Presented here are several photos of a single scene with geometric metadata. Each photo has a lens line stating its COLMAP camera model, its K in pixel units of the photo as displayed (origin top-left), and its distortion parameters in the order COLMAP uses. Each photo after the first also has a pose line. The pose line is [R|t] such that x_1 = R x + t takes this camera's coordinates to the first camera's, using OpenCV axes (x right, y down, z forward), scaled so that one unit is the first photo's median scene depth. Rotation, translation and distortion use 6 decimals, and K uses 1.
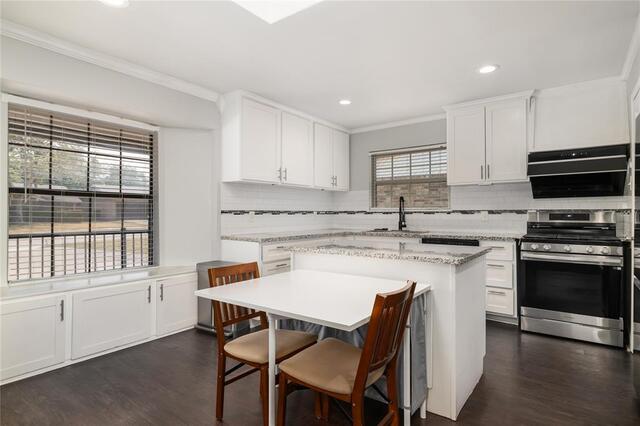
lens RADIAL K [[354.7, 0, 320.0], [0, 354.7, 213.0], [0, 0, 1]] dist [-0.001066, -0.000417]
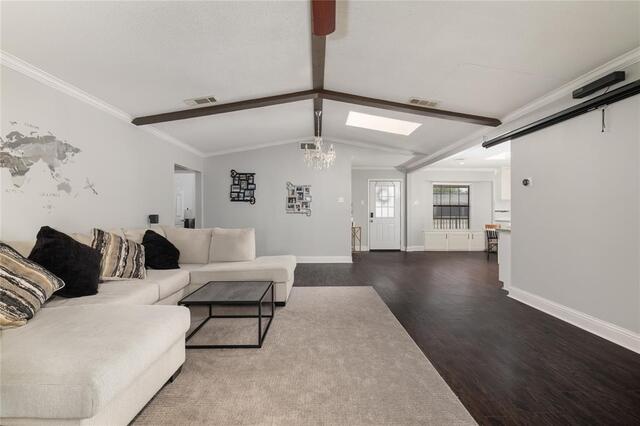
lens RADIAL K [[276.0, 0, 321.6], [0, 276.0, 211.3], [0, 0, 1]] dist [-0.002047, -0.000029]
pose [[0.600892, -0.001130, -0.799329, 0.635816], [-0.000813, 0.999998, -0.002025, 0.002171], [0.799330, 0.001867, 0.600890, -1.392415]]
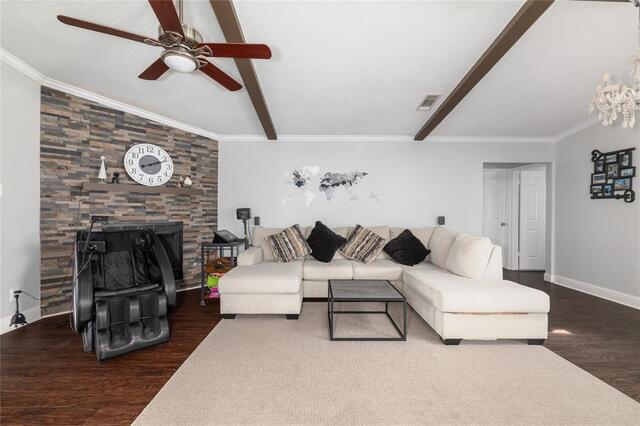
lens RADIAL K [[276.0, 0, 321.6], [0, 276.0, 211.3], [0, 0, 1]] dist [-0.002047, -0.000029]
pose [[-0.795822, -0.001545, -0.605529, 0.478930], [-0.005308, 0.999976, 0.004425, -0.011862], [0.605507, 0.006736, -0.795811, -0.585963]]
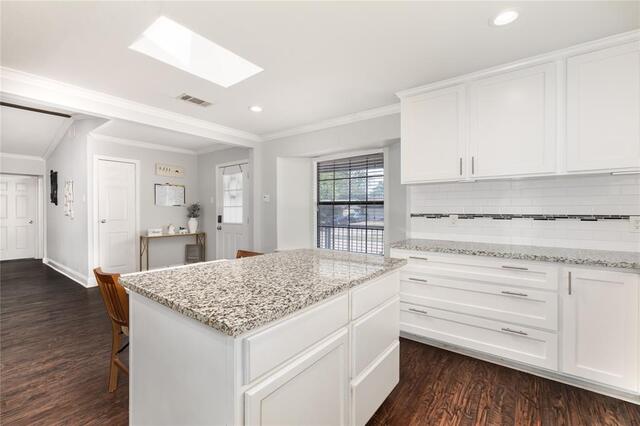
lens RADIAL K [[276.0, 0, 321.6], [0, 276.0, 211.3], [0, 0, 1]] dist [-0.002047, -0.000029]
pose [[-0.007393, 0.003331, -0.999967, 0.550743], [-0.000364, 0.999994, 0.003333, -0.017932], [0.999973, 0.000389, -0.007392, 0.801426]]
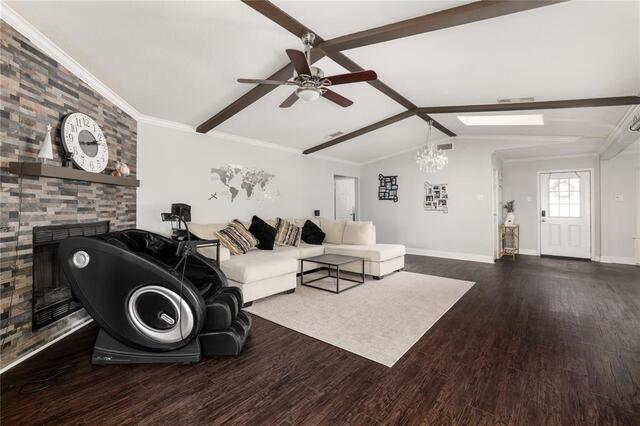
lens RADIAL K [[281.6, 0, 319.8], [0, 281.6, 206.2], [0, 0, 1]] dist [-0.003259, -0.000445]
pose [[-0.065772, -0.000550, -0.997835, 1.098735], [-0.006974, 0.999976, -0.000091, -0.011289], [0.997810, 0.006953, -0.065774, -1.121139]]
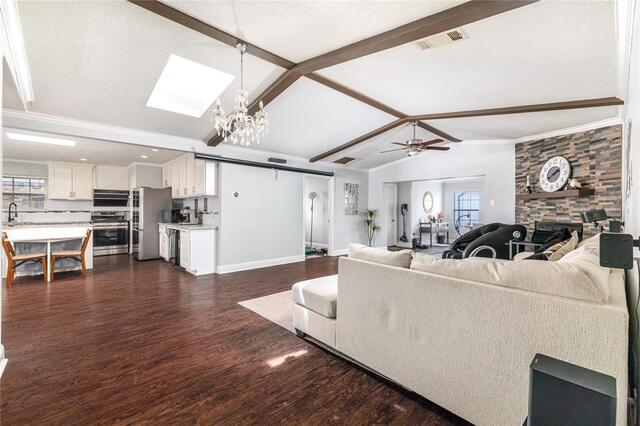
lens RADIAL K [[276.0, 0, 321.6], [0, 276.0, 211.3], [0, 0, 1]] dist [-0.002047, -0.000029]
pose [[0.181431, -0.000209, 0.983404, -1.078872], [-0.001602, 0.999999, 0.000508, -0.009237], [-0.983402, -0.001668, 0.181430, -0.994519]]
